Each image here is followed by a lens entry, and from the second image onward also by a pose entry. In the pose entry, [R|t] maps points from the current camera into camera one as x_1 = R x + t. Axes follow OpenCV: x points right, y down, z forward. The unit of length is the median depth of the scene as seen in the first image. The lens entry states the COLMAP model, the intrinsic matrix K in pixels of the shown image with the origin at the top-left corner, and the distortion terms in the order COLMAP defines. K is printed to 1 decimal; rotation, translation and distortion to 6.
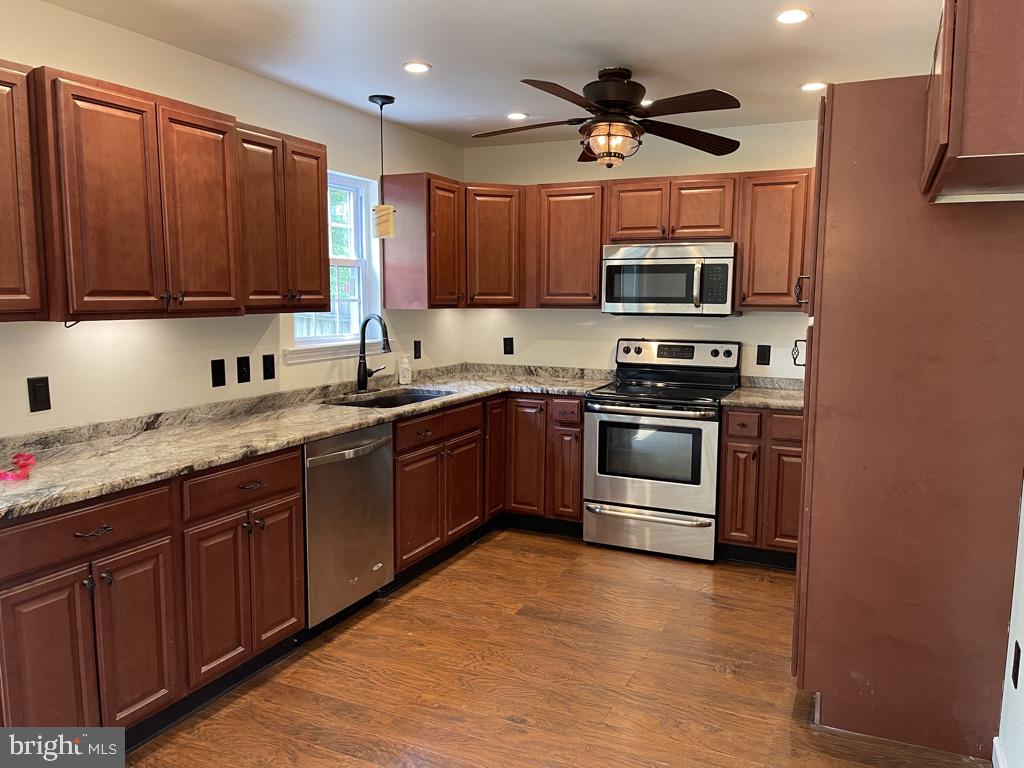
lens RADIAL K [[770.8, 0, 525.6], [0, 770.8, 382.8], [0, 0, 1]] dist [0.040047, -0.058087]
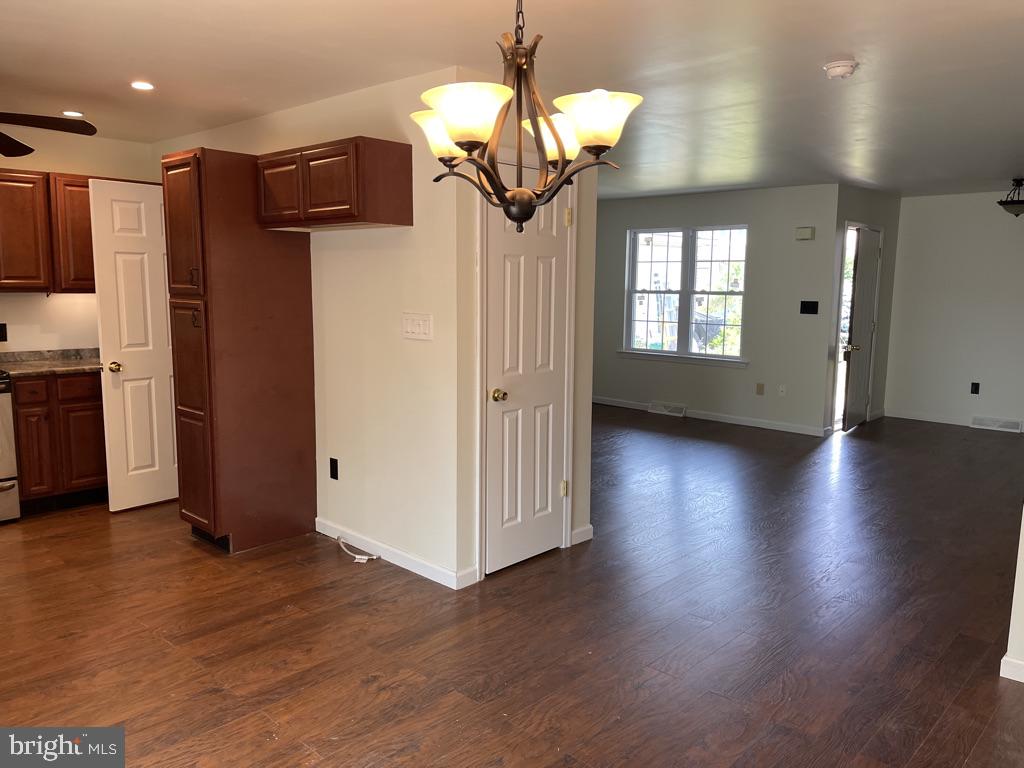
lens RADIAL K [[770.8, 0, 515.9], [0, 770.8, 385.2], [0, 0, 1]] dist [0.040047, -0.058087]
pose [[0.312724, -0.132325, 0.940582, -0.607278], [0.100838, 0.989278, 0.105649, -0.005373], [-0.944476, 0.061807, 0.322714, -0.051821]]
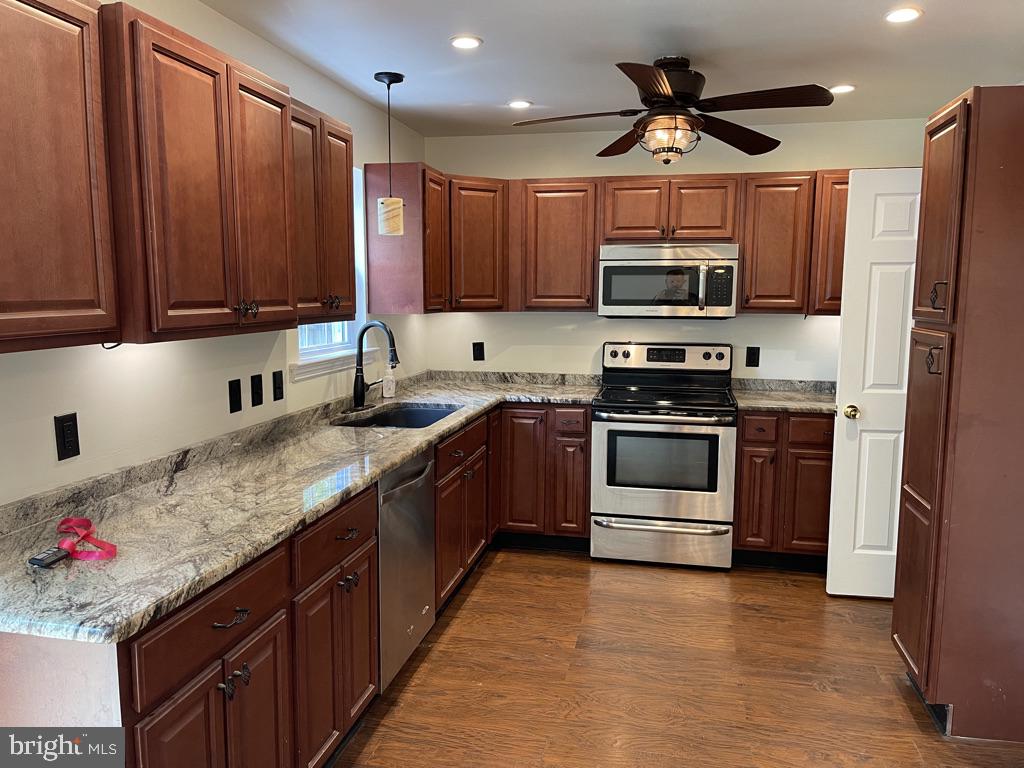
lens RADIAL K [[770.8, 0, 510.8], [0, 770.8, 383.0], [0, 0, 1]] dist [0.040047, -0.058087]
pose [[0.975289, -0.028469, 0.219091, -0.257976], [0.027236, 0.999592, 0.008646, -0.022894], [-0.219247, -0.002465, 0.975666, 0.111526]]
